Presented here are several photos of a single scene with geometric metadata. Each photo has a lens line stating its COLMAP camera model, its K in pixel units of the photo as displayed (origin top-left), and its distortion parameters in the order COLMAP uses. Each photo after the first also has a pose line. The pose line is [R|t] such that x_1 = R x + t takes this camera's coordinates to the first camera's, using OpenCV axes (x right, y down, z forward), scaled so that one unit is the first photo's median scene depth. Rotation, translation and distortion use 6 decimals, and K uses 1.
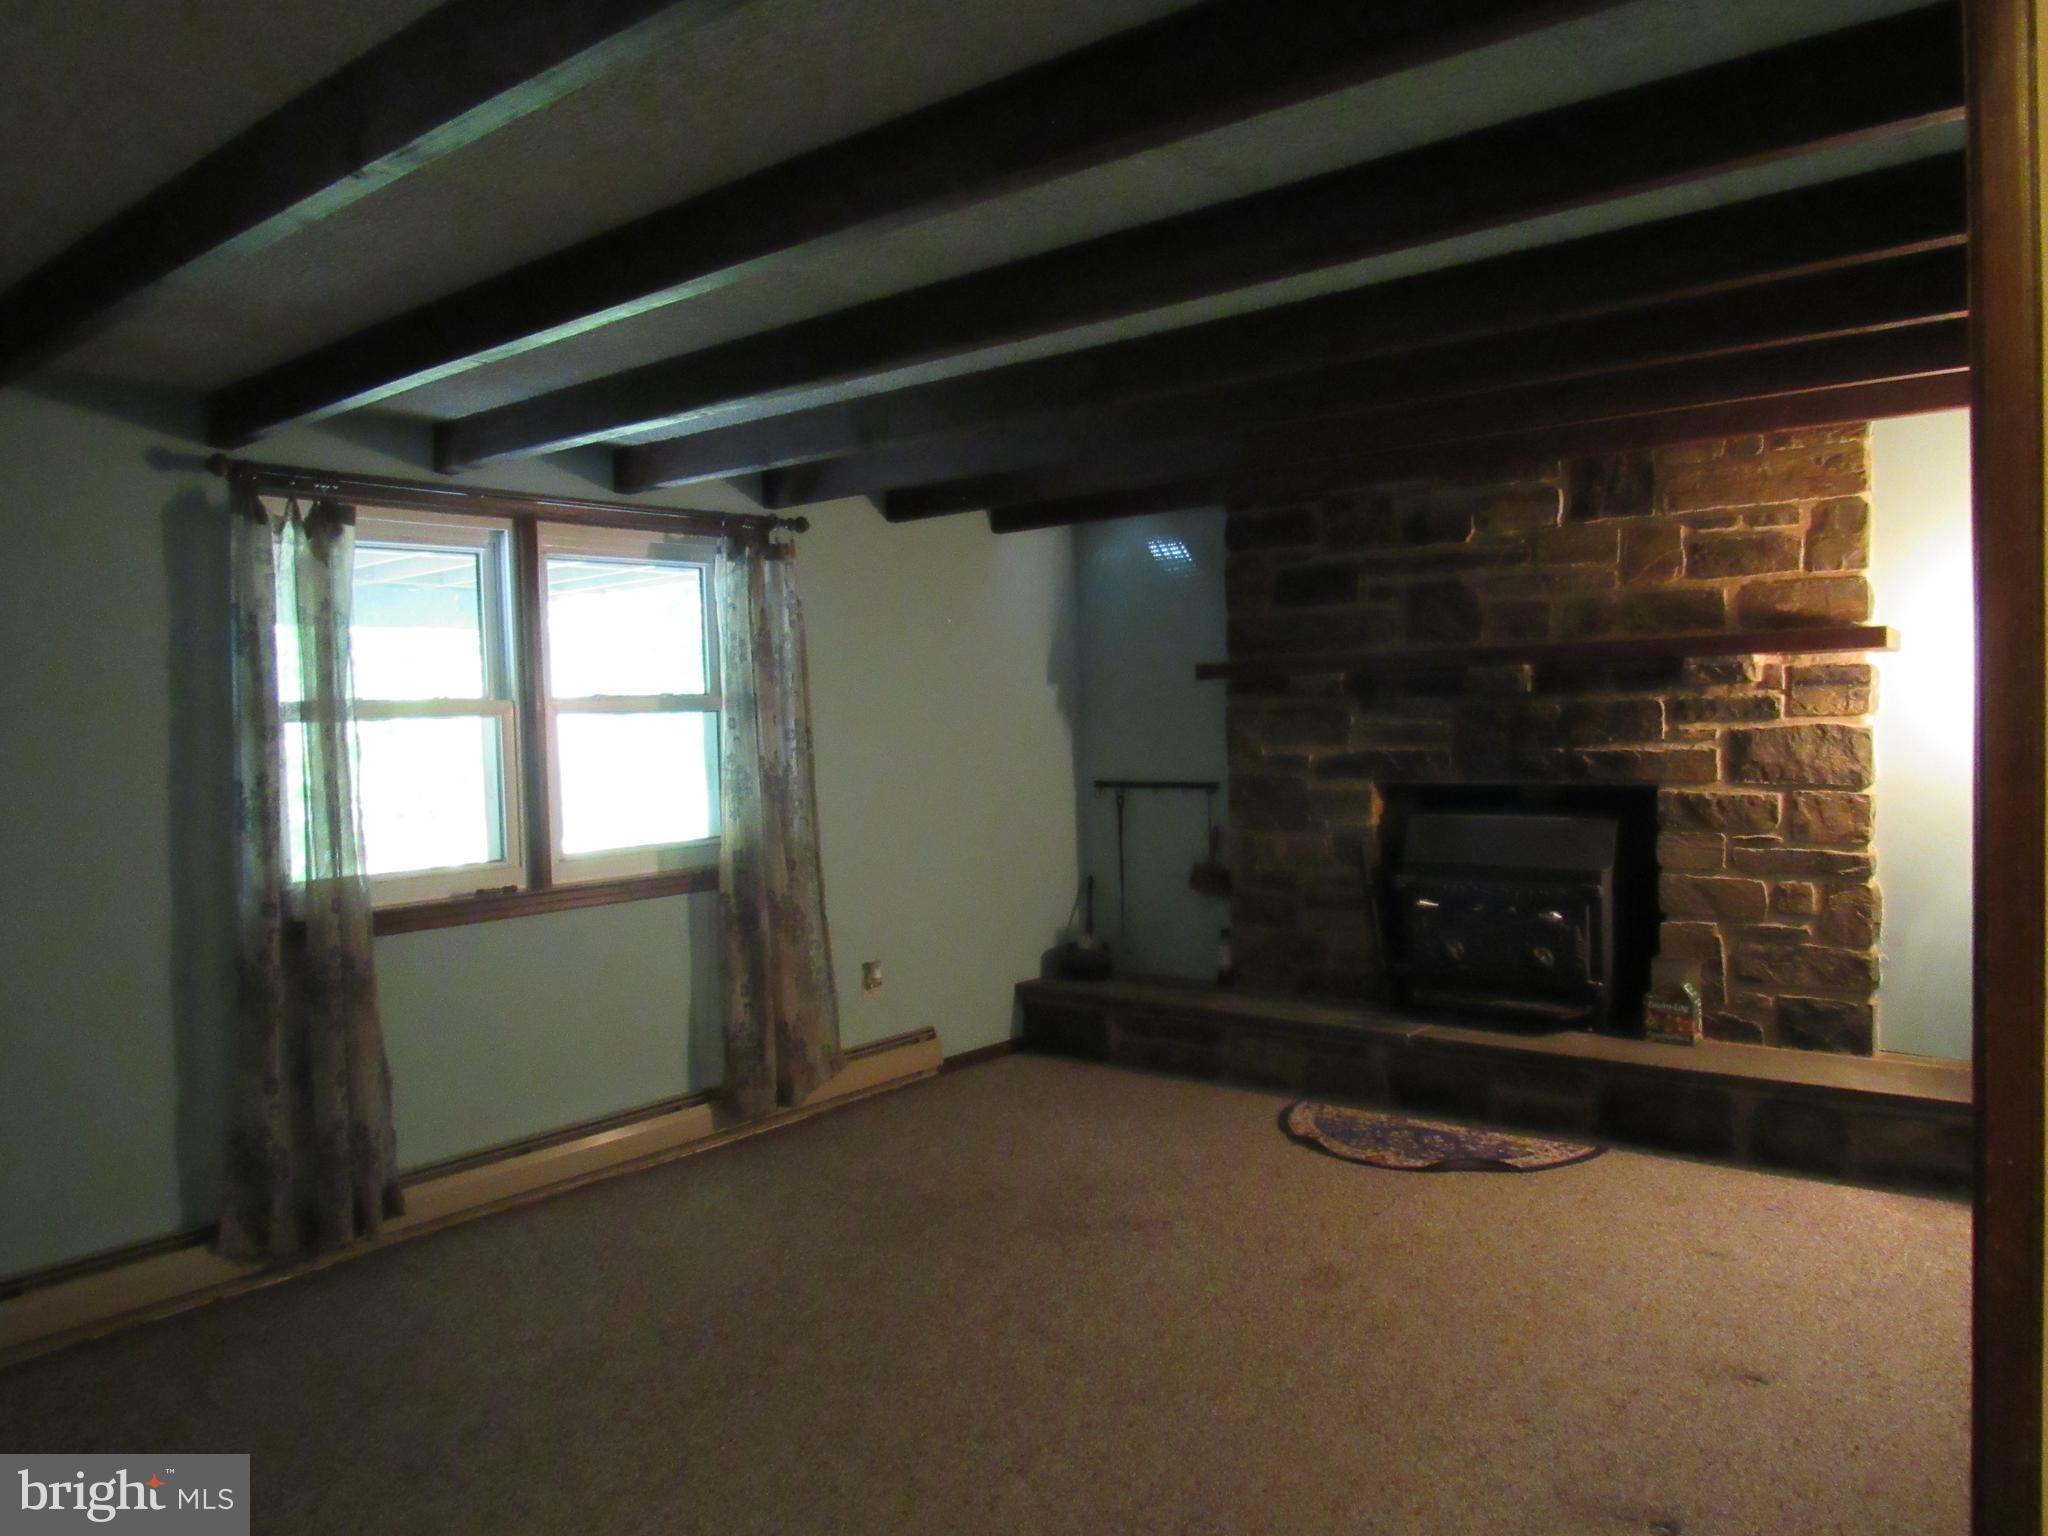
lens RADIAL K [[1459.3, 0, 1010.2], [0, 1459.3, 775.6], [0, 0, 1]] dist [-0.033083, 0.010596]
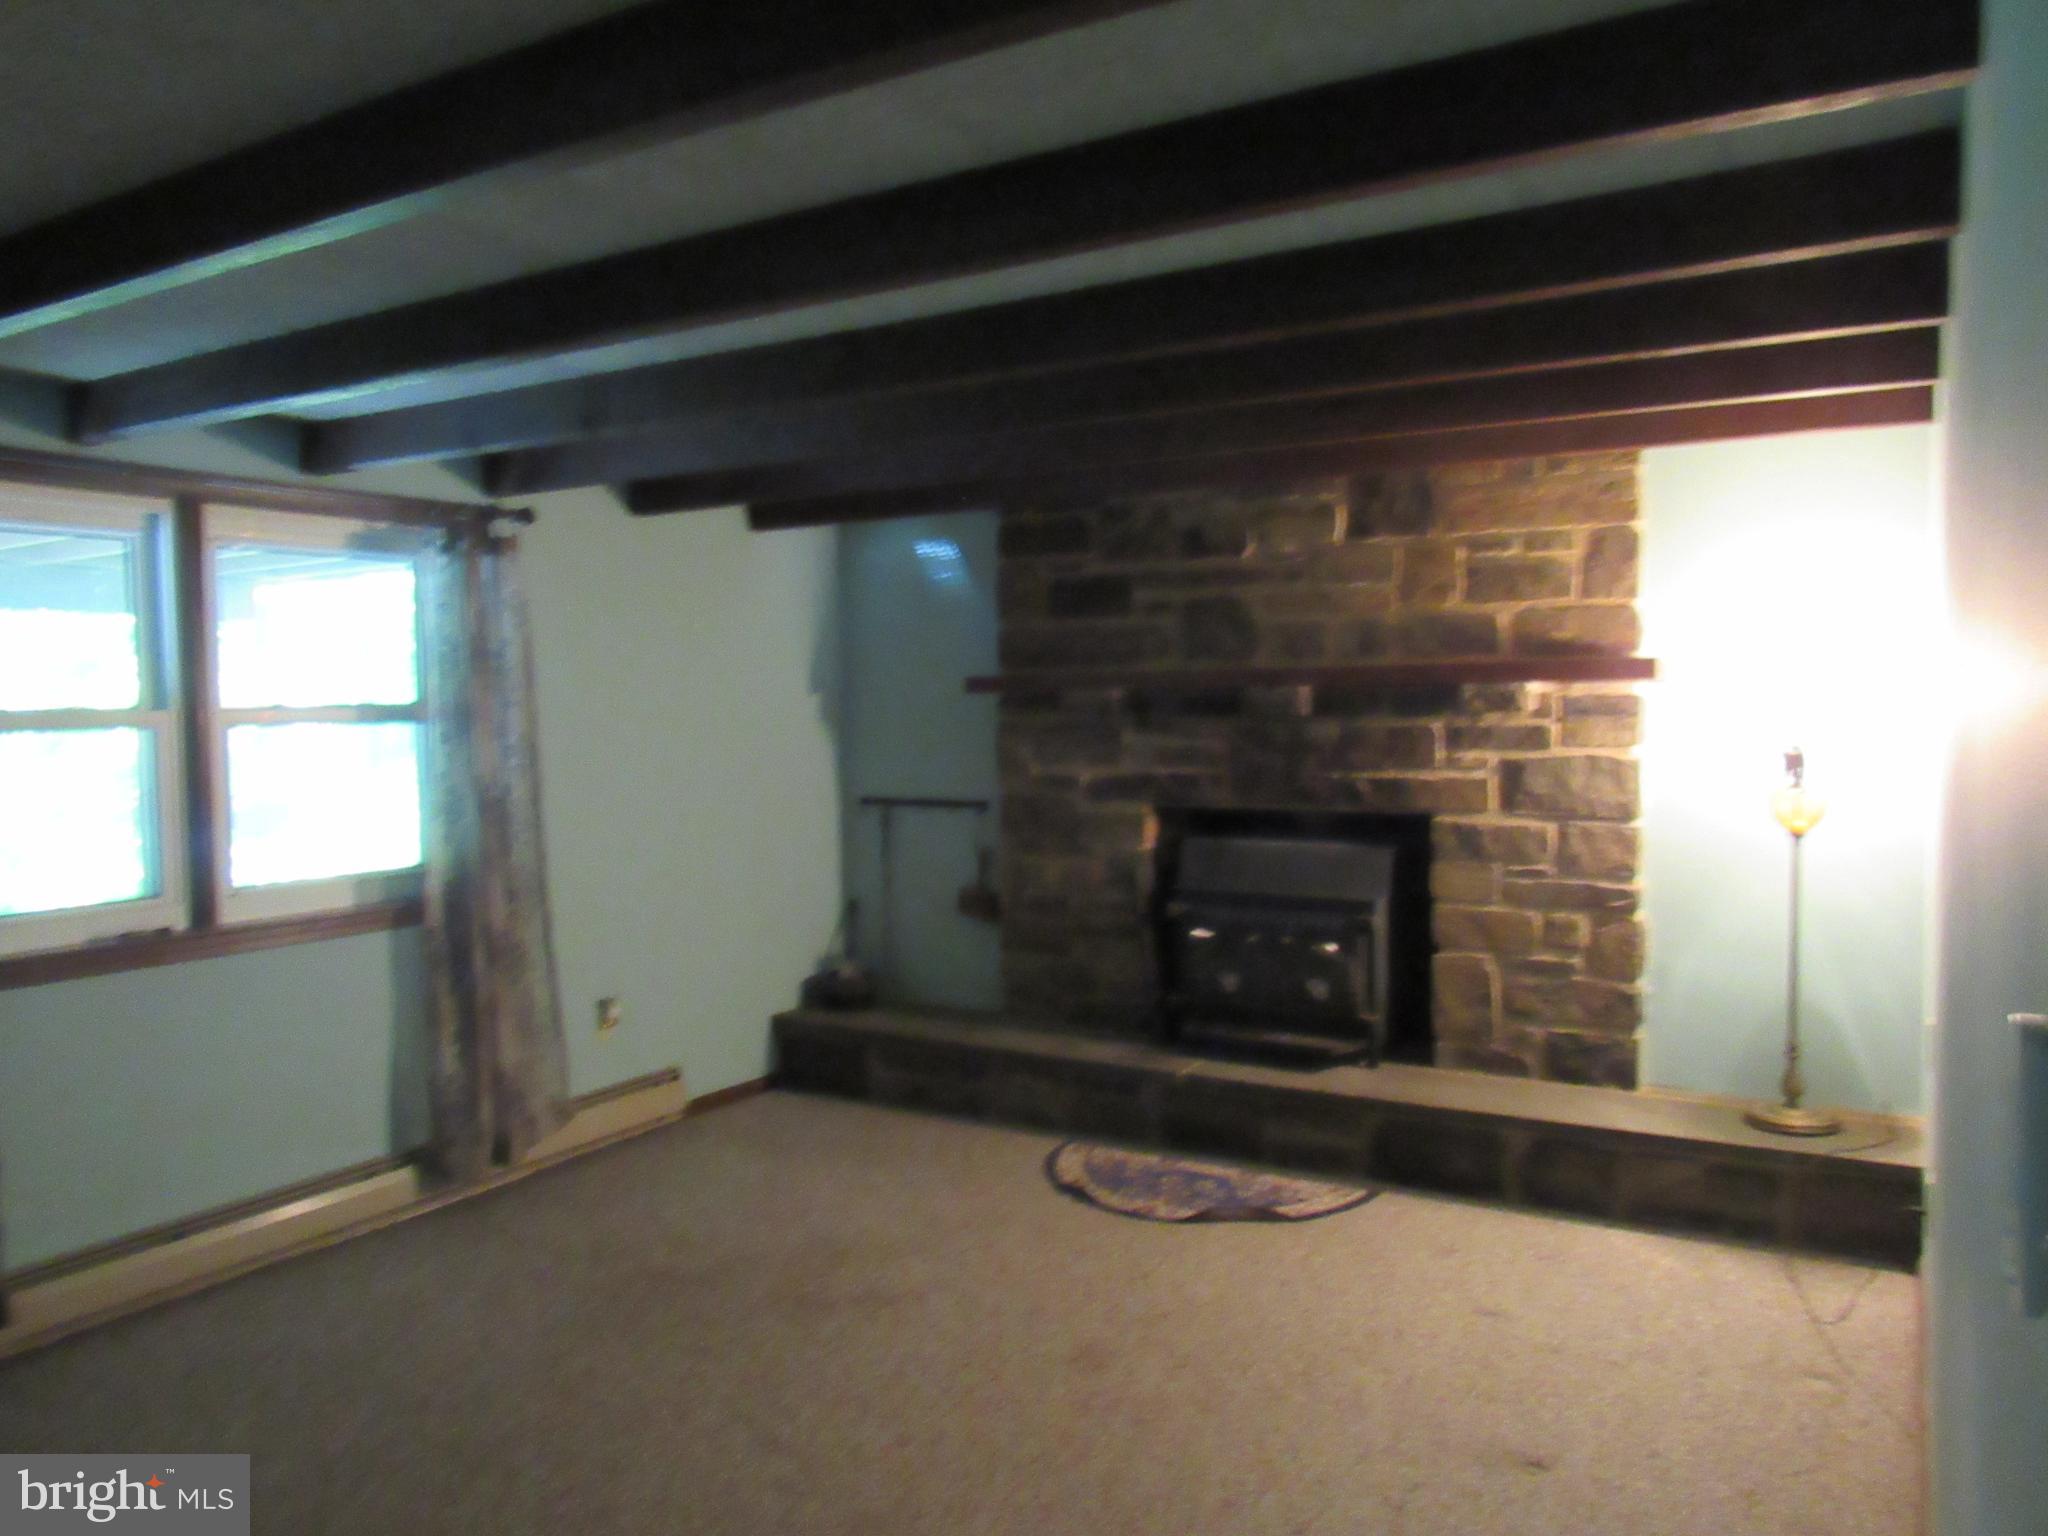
lens RADIAL K [[1459.3, 0, 1012.3], [0, 1459.3, 772.1], [0, 0, 1]] dist [-0.033083, 0.010596]
pose [[0.989065, 0.009868, 0.147152, 0.022623], [-0.010049, 0.999949, 0.000487, -0.018705], [-0.147140, -0.001960, 0.989114, 0.073634]]
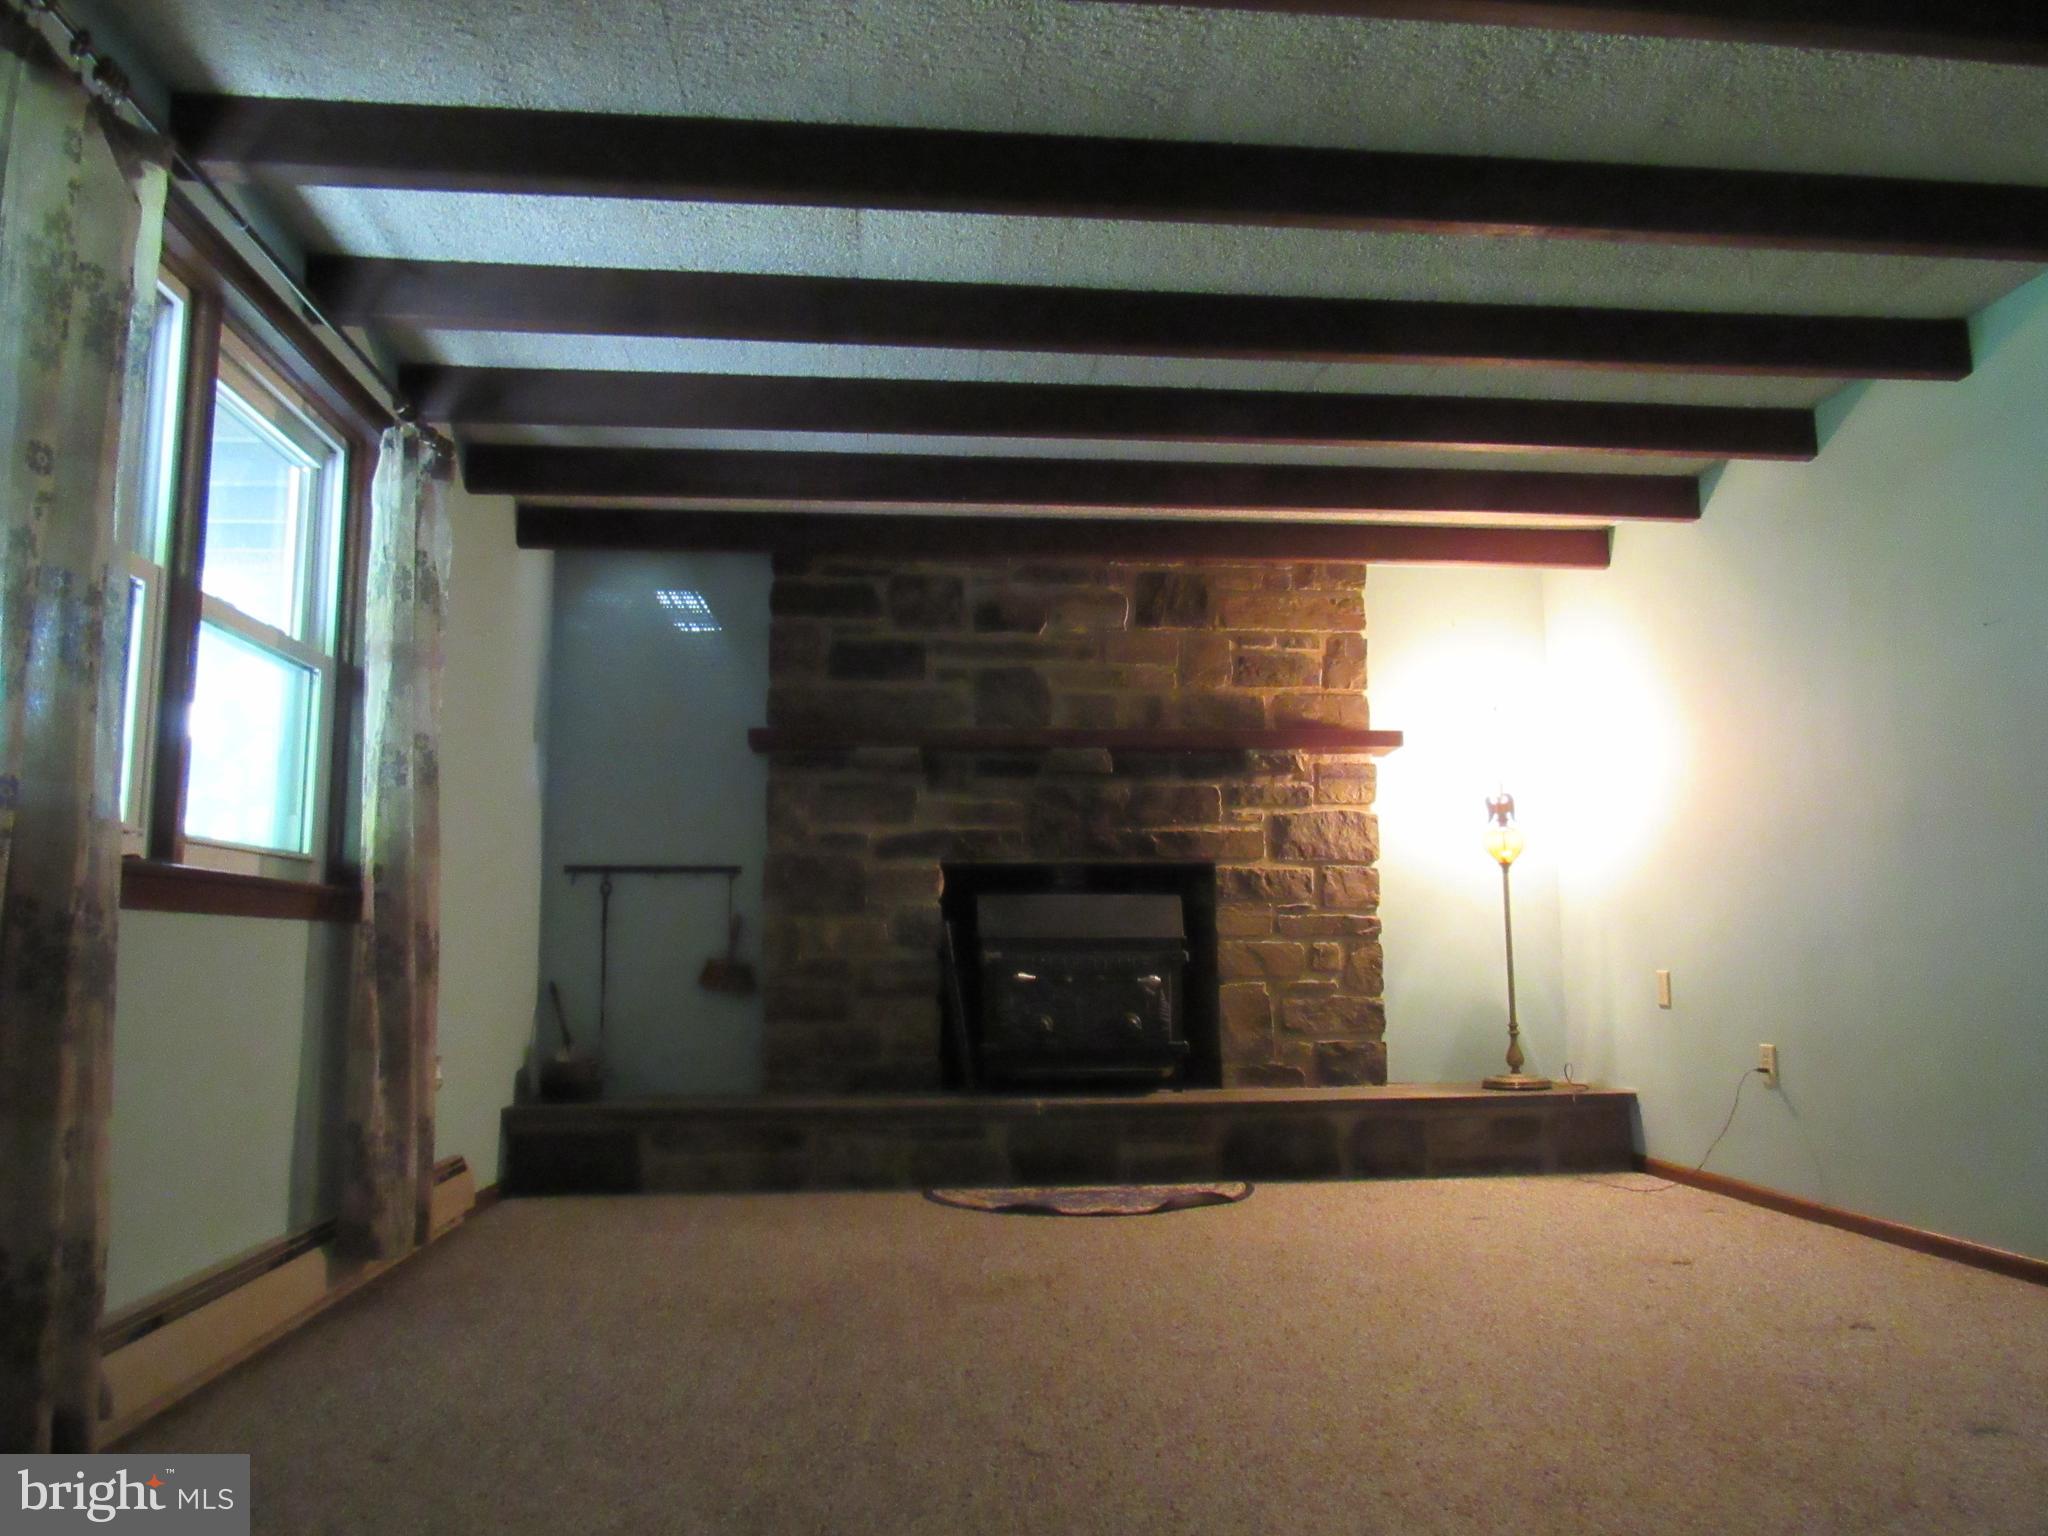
lens RADIAL K [[1459.3, 0, 1015.0], [0, 1459.3, 777.1], [0, 0, 1]] dist [-0.033083, 0.010596]
pose [[0.705095, 0.114546, 0.699800, -0.463774], [0.015087, 0.984221, -0.176302, 0.138979], [-0.708953, 0.134867, 0.692241, 0.315706]]
